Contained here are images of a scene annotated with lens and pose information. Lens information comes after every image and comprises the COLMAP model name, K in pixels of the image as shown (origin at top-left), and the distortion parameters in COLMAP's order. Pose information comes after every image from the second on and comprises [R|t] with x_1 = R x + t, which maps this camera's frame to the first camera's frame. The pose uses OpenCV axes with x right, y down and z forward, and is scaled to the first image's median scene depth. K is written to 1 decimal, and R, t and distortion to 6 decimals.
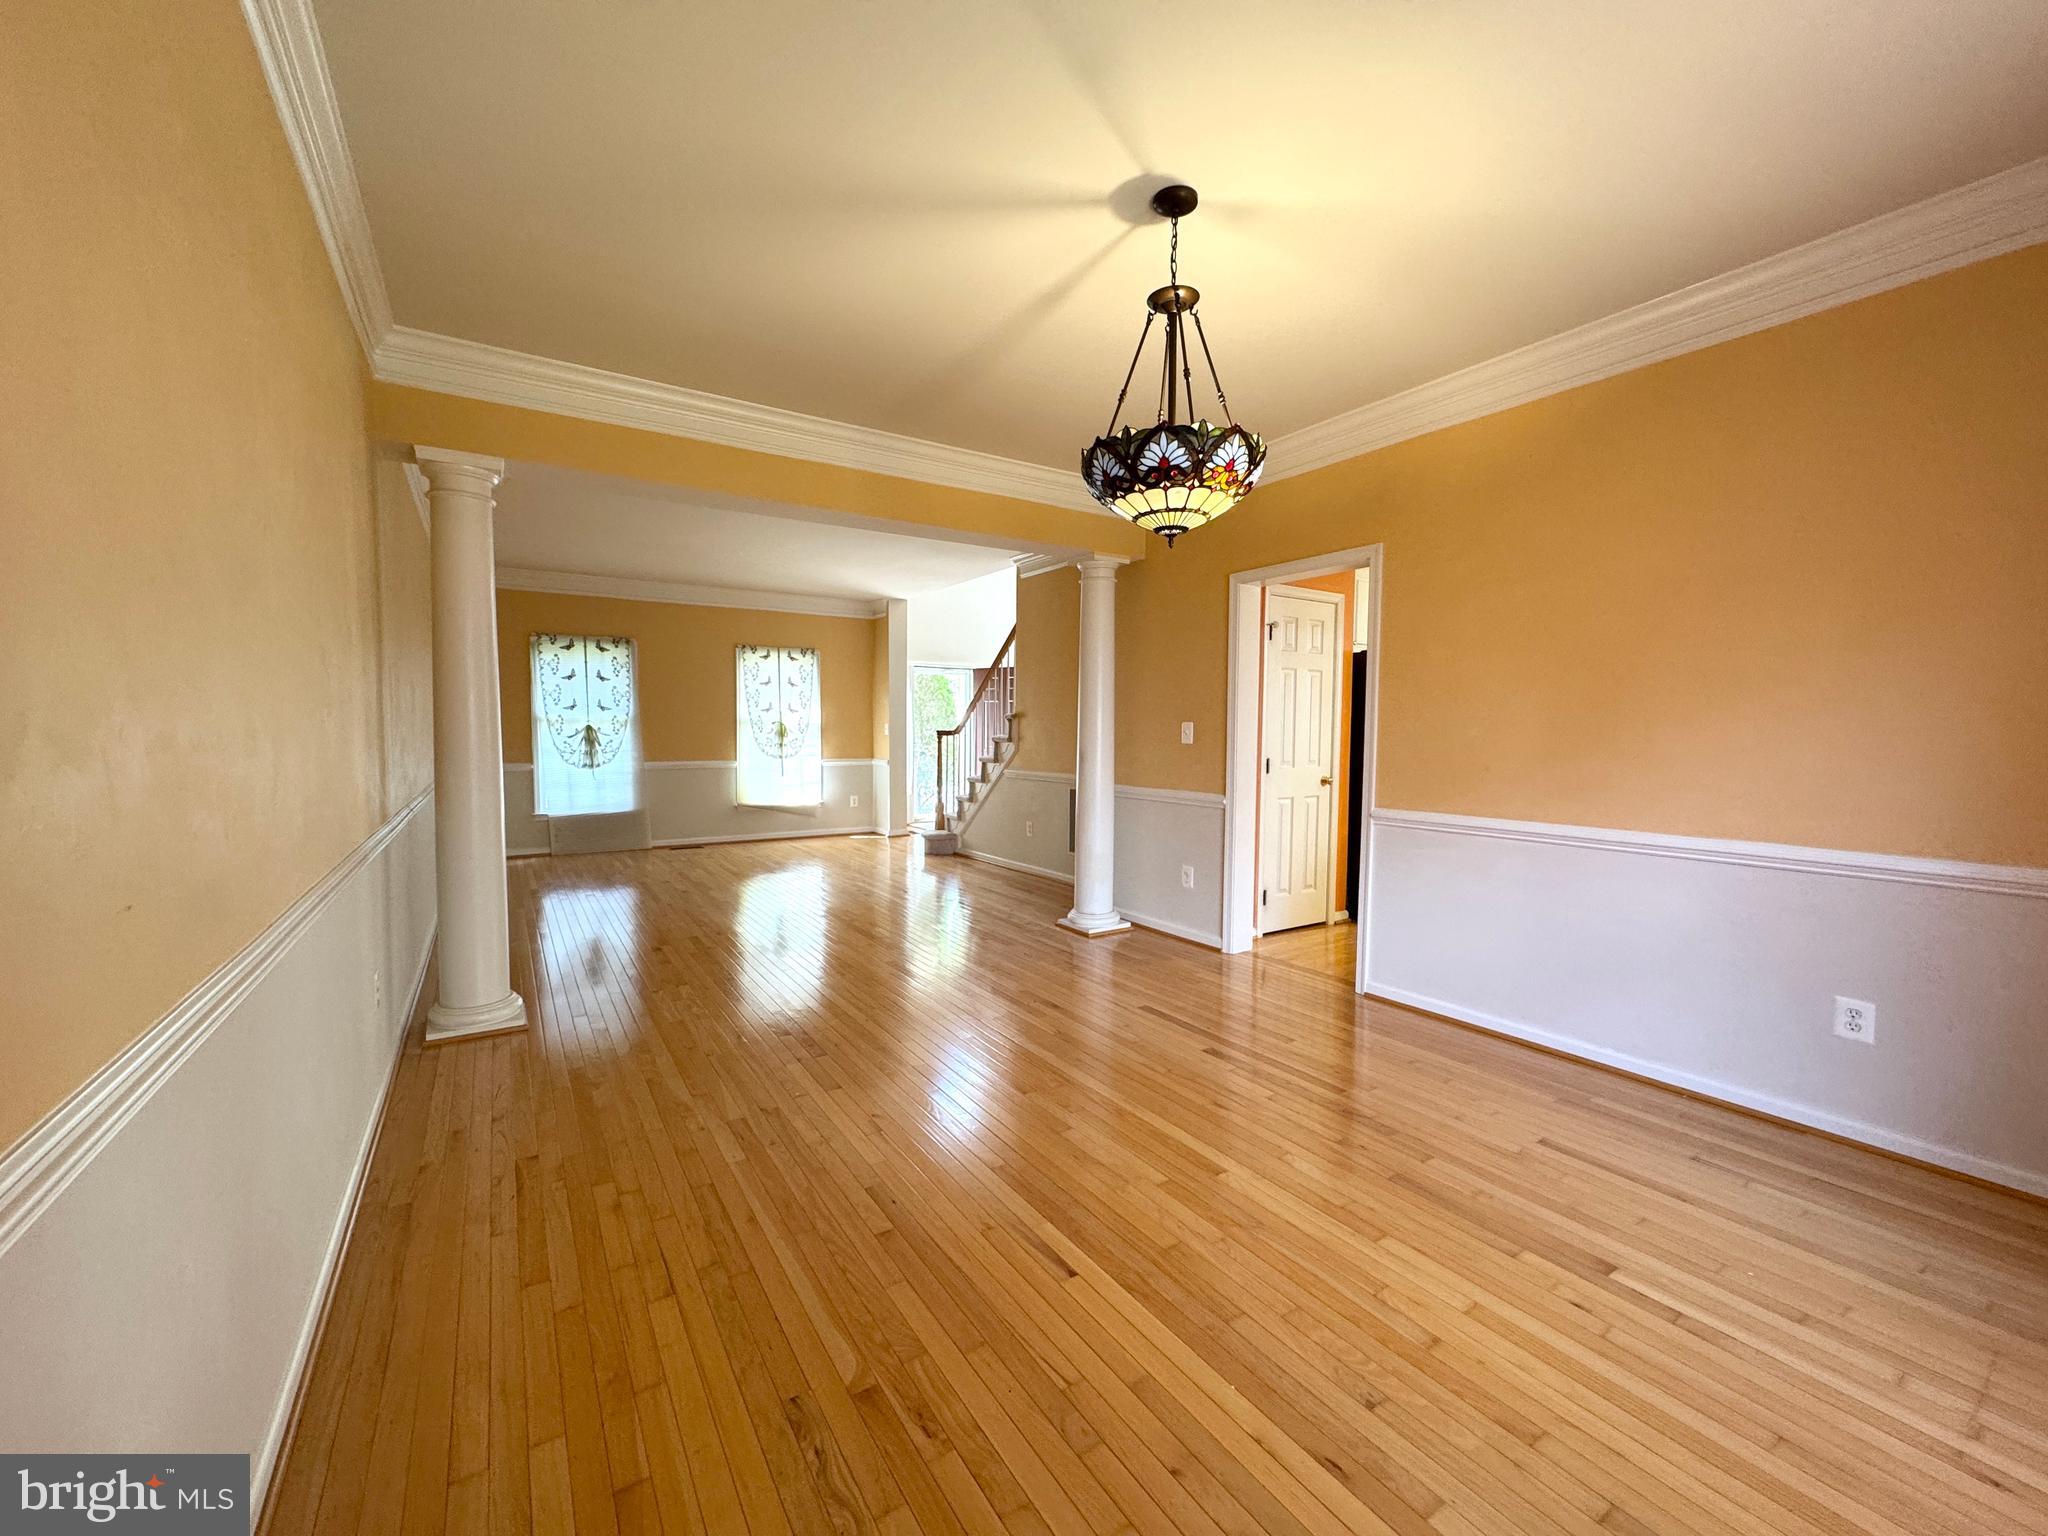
lens RADIAL K [[812.0, 0, 1023.8], [0, 812.0, 772.4], [0, 0, 1]] dist [-0.003126, 0.000183]
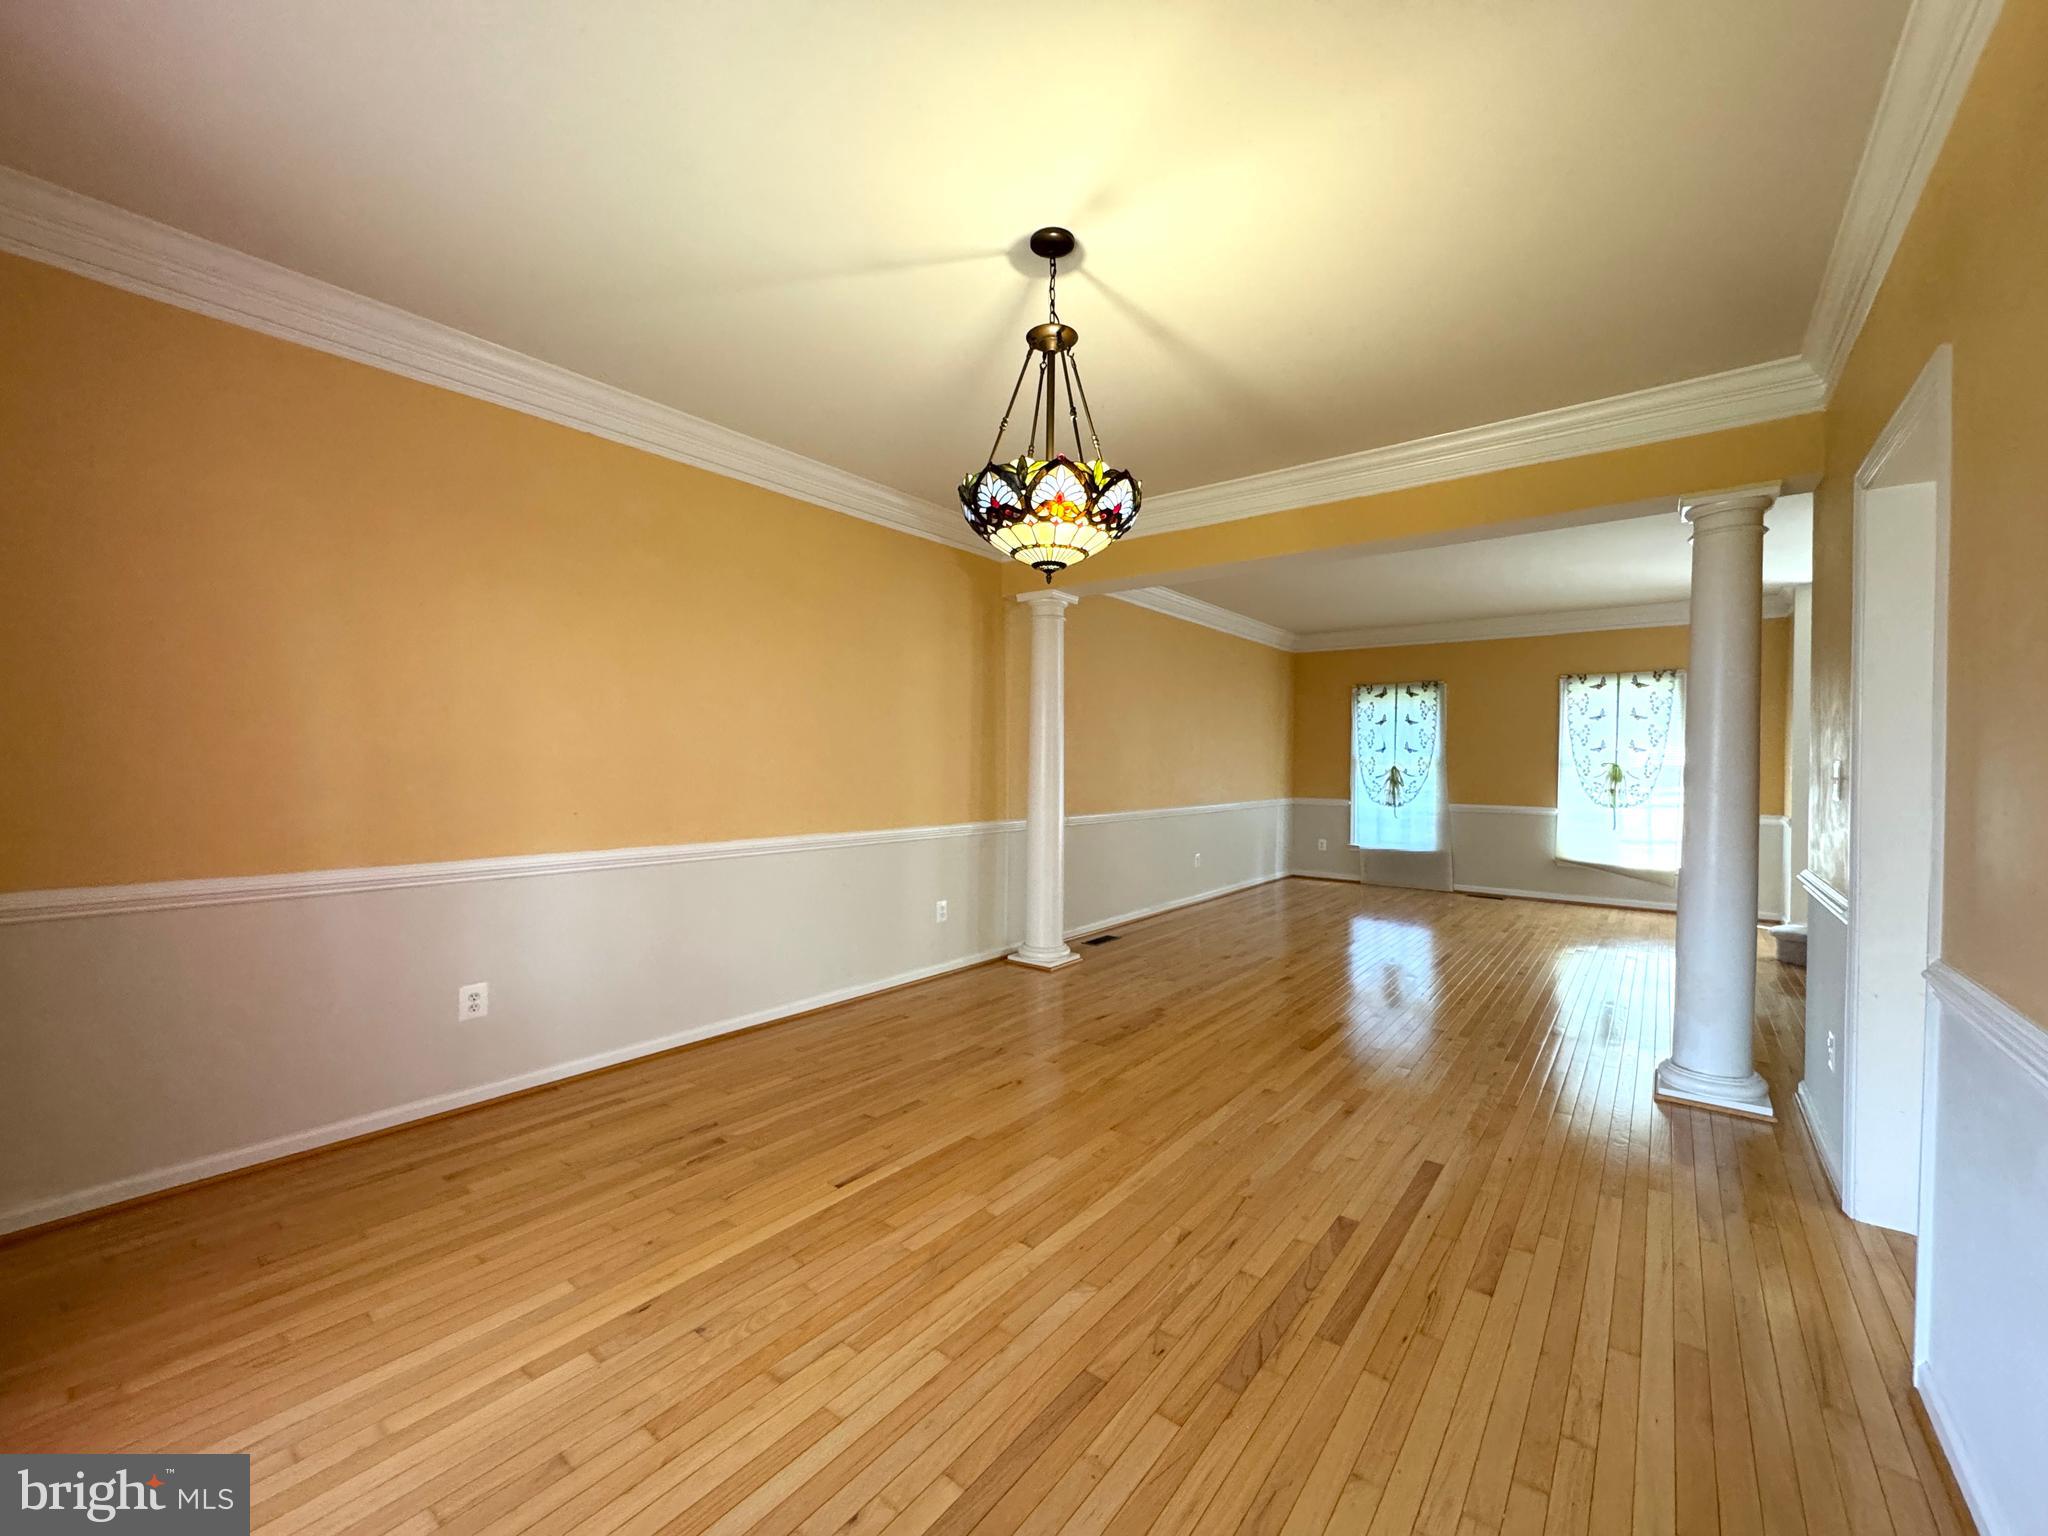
lens RADIAL K [[817.4, 0, 1024.0], [0, 817.4, 768.0], [0, 0, 1]] dist [0.001602, -0.000225]
pose [[0.325365, 0.004184, -0.945579, 0.571398], [-0.060093, 0.998060, -0.016262, -0.016269], [0.943677, 0.062114, 0.324986, 0.336383]]
